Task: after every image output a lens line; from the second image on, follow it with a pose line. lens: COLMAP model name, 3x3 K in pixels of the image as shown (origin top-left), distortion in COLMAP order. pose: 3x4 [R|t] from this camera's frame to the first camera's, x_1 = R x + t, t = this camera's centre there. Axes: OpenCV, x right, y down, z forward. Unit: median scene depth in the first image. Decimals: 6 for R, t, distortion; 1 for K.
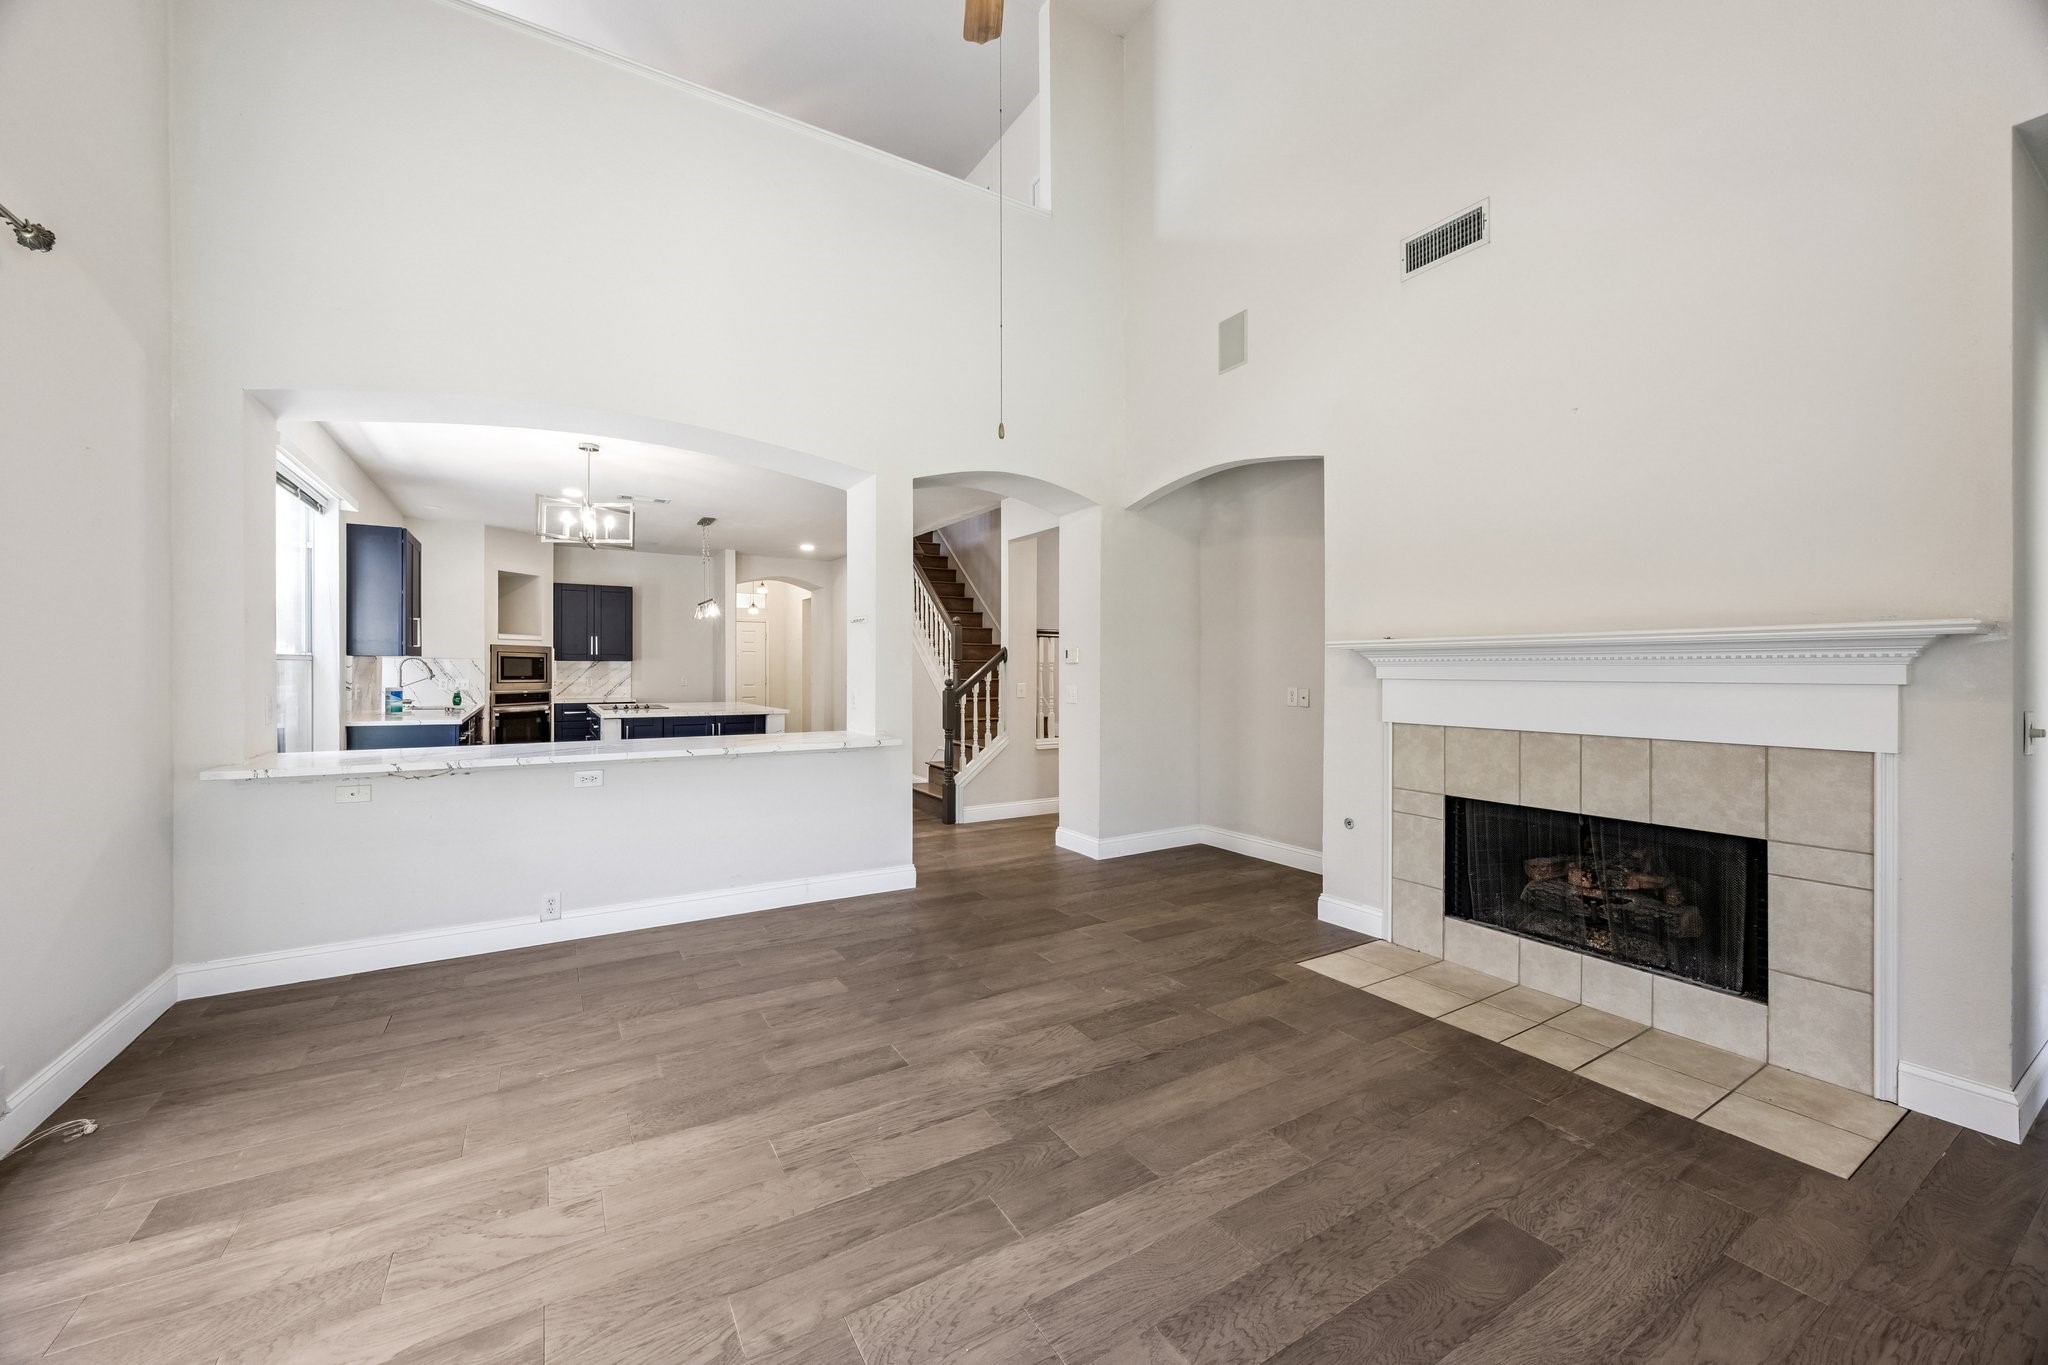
lens RADIAL K [[801.9, 0, 1025.7], [0, 801.9, 674.6], [0, 0, 1]] dist [0.000545, 0.000009]
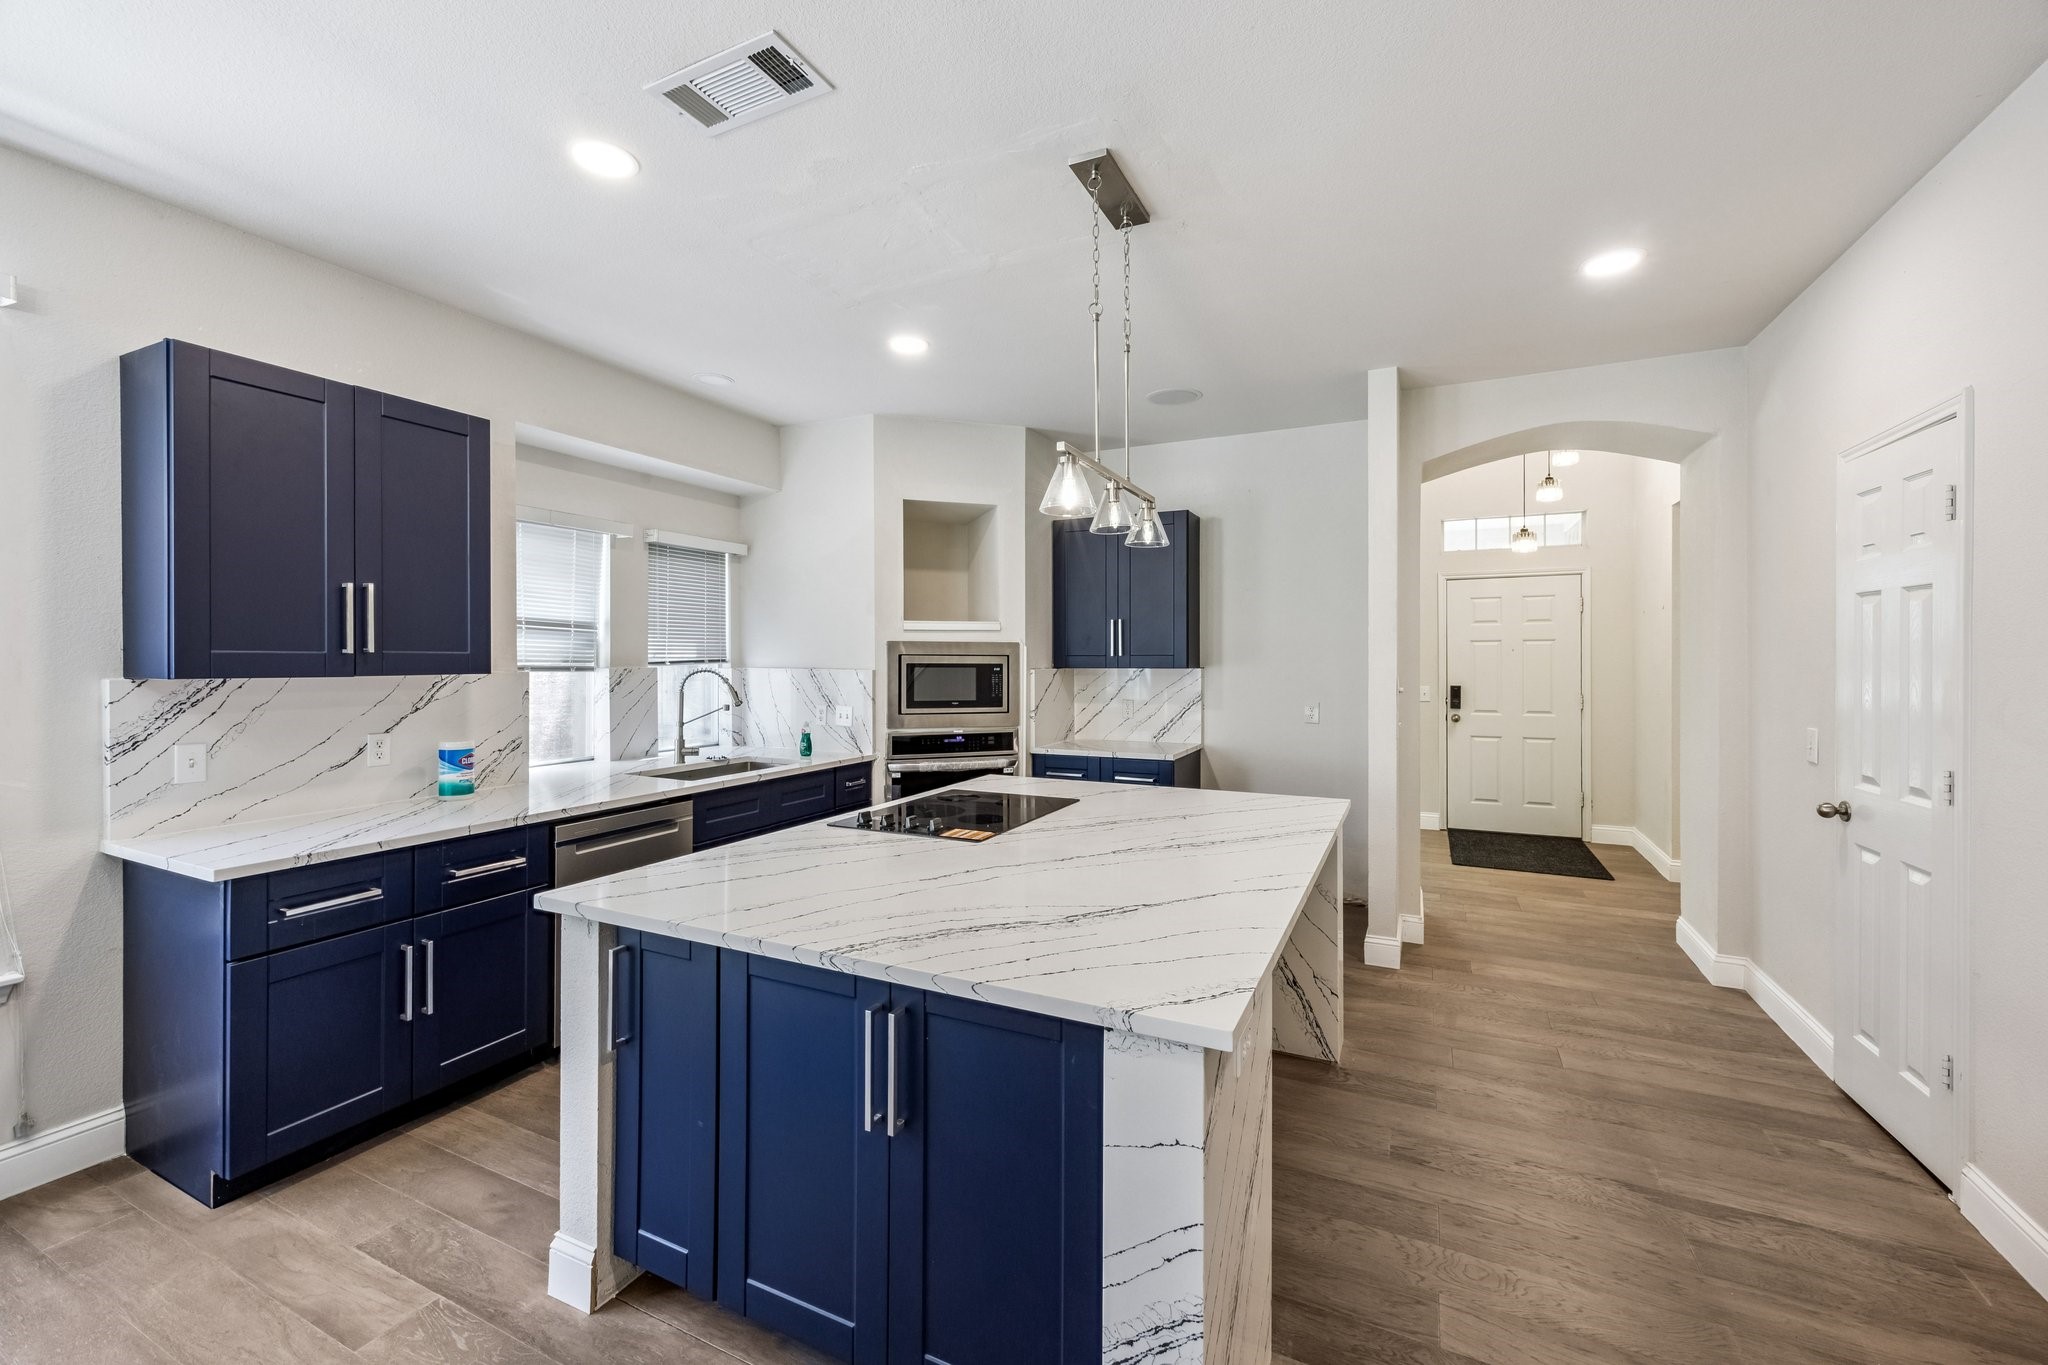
lens RADIAL K [[801.9, 0, 1034.5], [0, 801.9, 665.4], [0, 0, 1]] dist [0.000545, 0.000009]
pose [[0.535397, 0.005857, -0.844580, -0.159803], [-0.002183, 0.999982, 0.005551, -0.023293], [0.844598, -0.001129, 0.535400, 0.750803]]
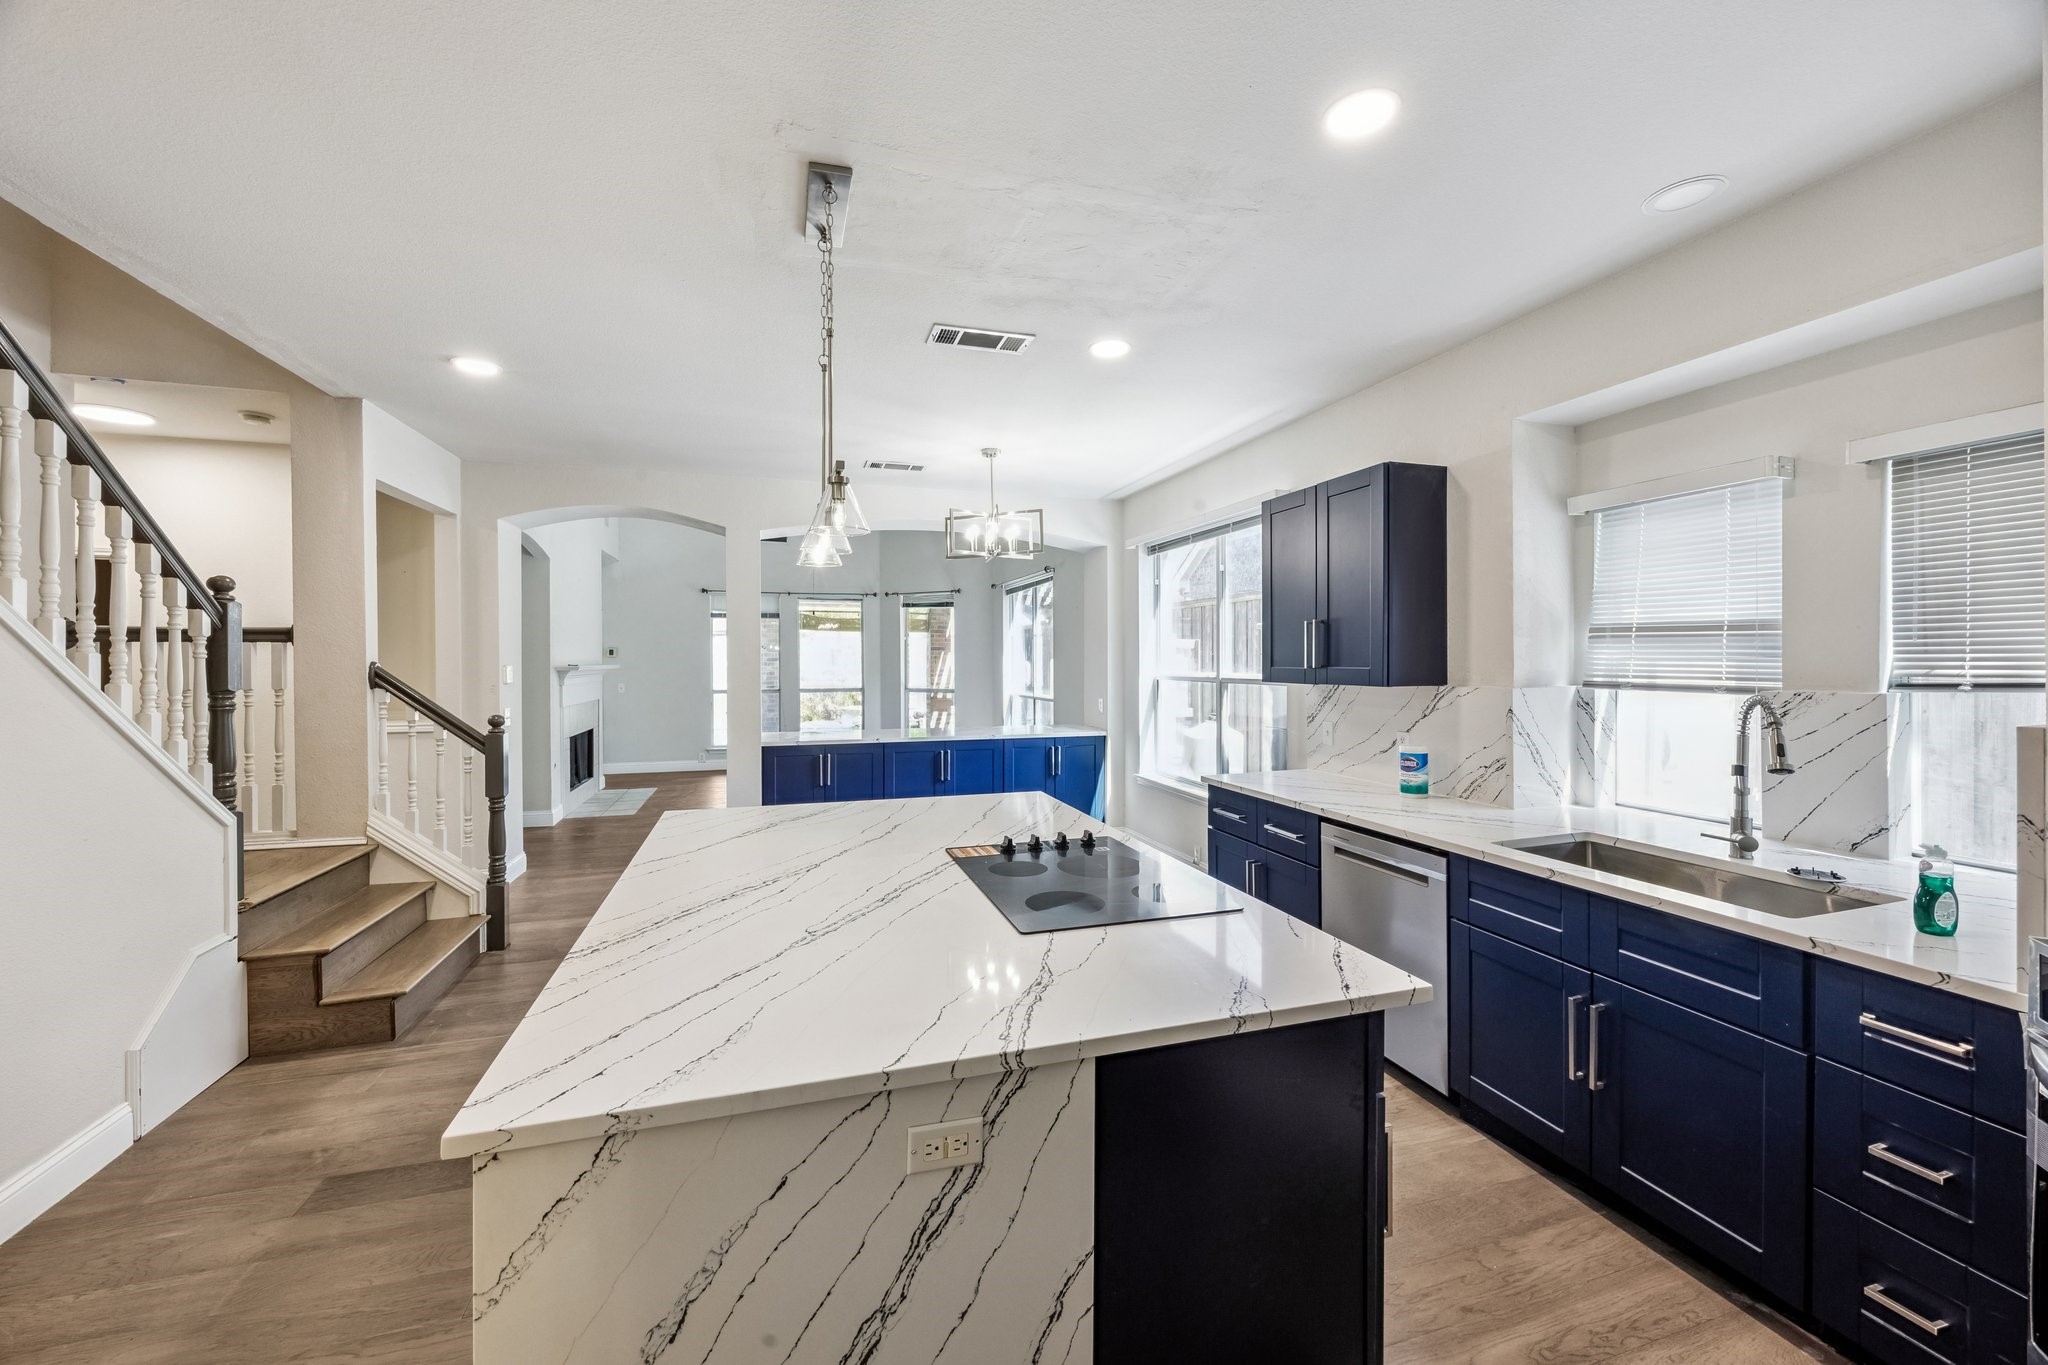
lens RADIAL K [[801.9, 0, 1026.4], [0, 801.9, 666.1], [0, 0, 1]] dist [0.000545, 0.000009]
pose [[-0.962334, 0.003945, 0.271843, -0.483945], [0.006985, 0.999923, 0.010215, -0.032091], [-0.271782, 0.011729, -0.962288, 1.126962]]
